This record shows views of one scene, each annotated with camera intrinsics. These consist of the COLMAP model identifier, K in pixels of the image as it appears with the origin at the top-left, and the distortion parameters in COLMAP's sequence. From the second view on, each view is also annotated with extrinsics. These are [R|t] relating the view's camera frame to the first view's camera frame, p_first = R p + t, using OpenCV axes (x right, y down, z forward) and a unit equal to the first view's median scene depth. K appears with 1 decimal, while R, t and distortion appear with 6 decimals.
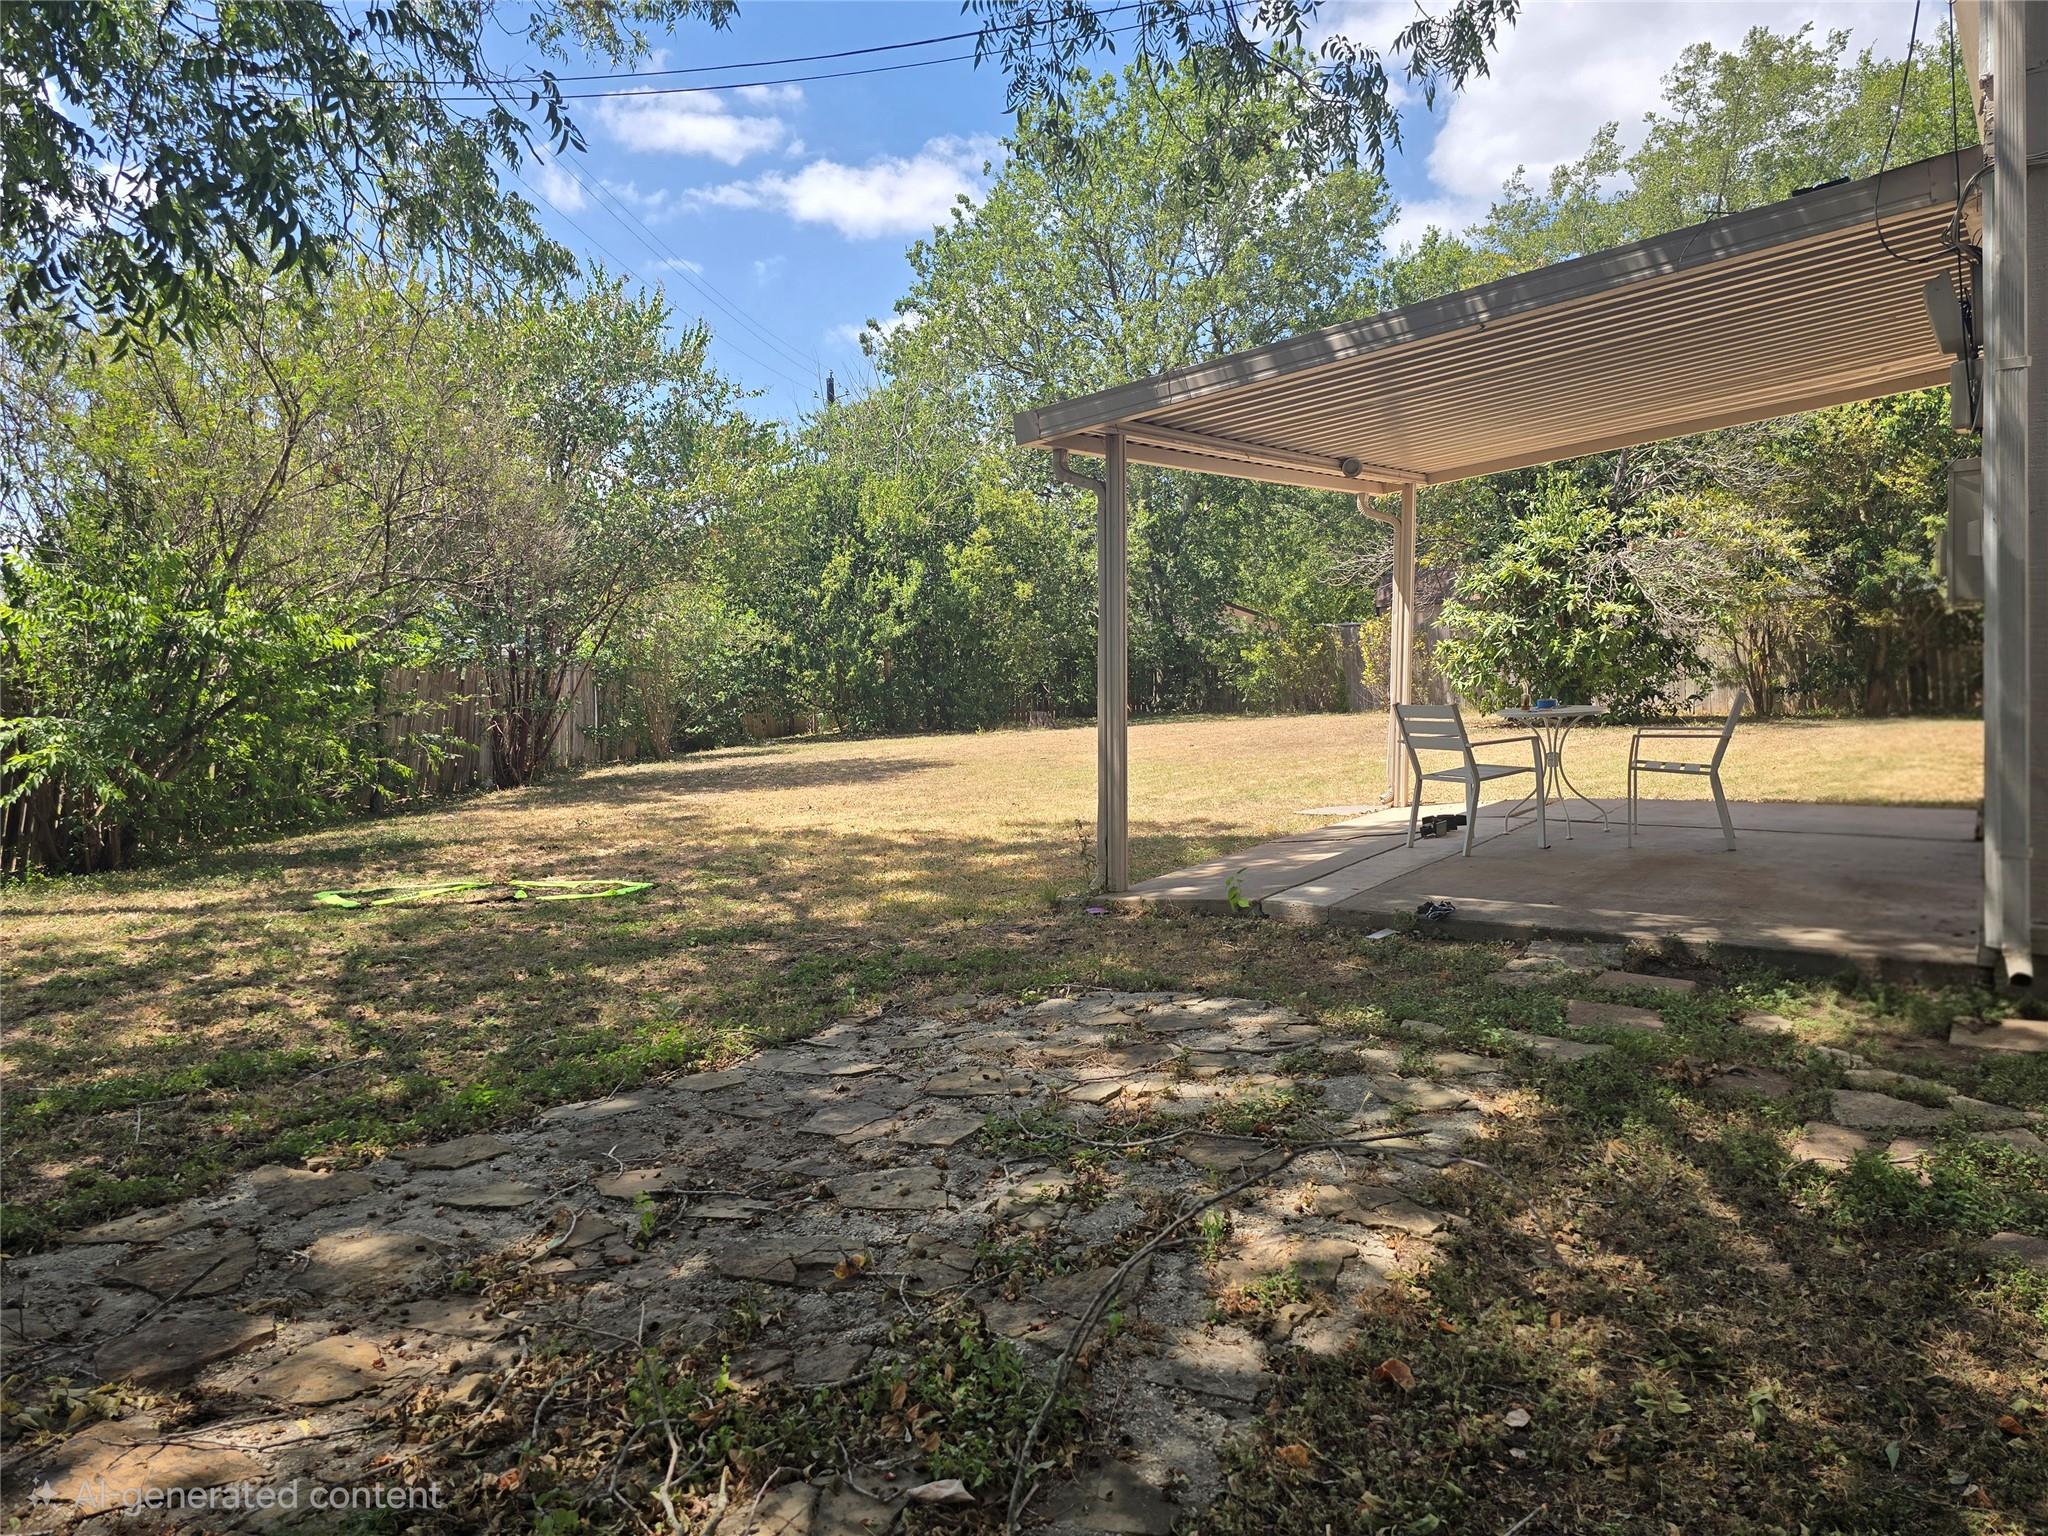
lens RADIAL K [[1444.5, 0, 1017.9], [0, 1444.5, 782.6], [0, 0, 1]] dist [0.133889, -0.123135]
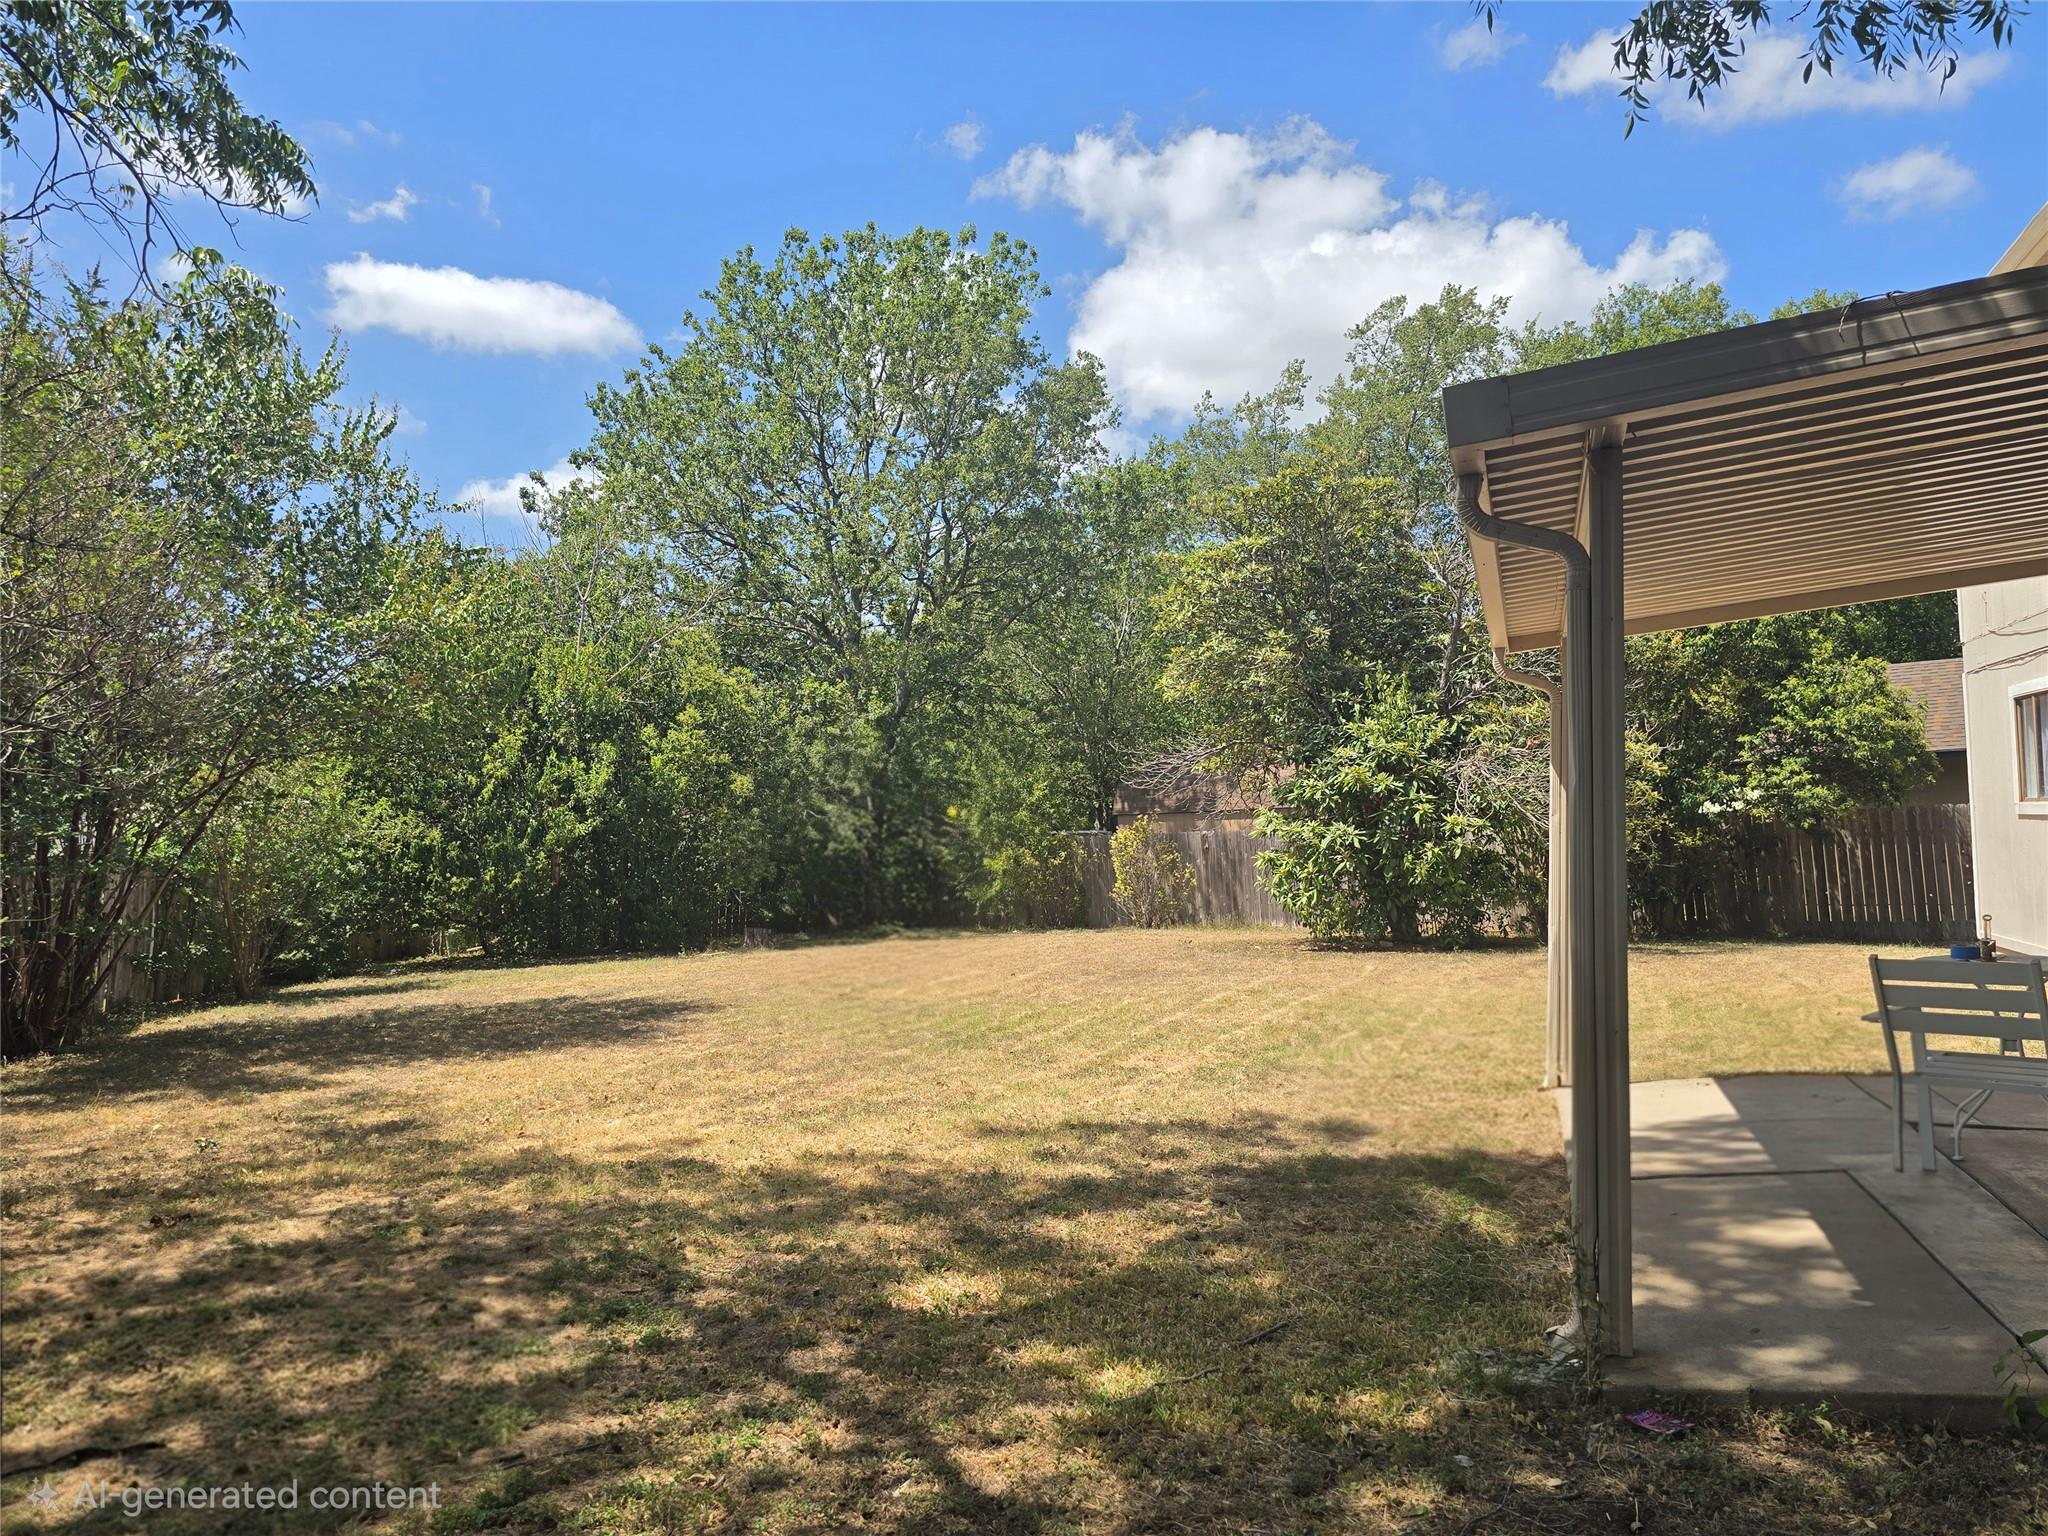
lens RADIAL K [[1444.5, 0, 1017.9], [0, 1444.5, 782.6], [0, 0, 1]] dist [0.133889, -0.123135]
pose [[0.961941, 0.029313, 0.271681, -0.070396], [0.009568, 0.990007, -0.140694, -0.013107], [-0.273091, 0.137939, 0.952047, 0.153611]]
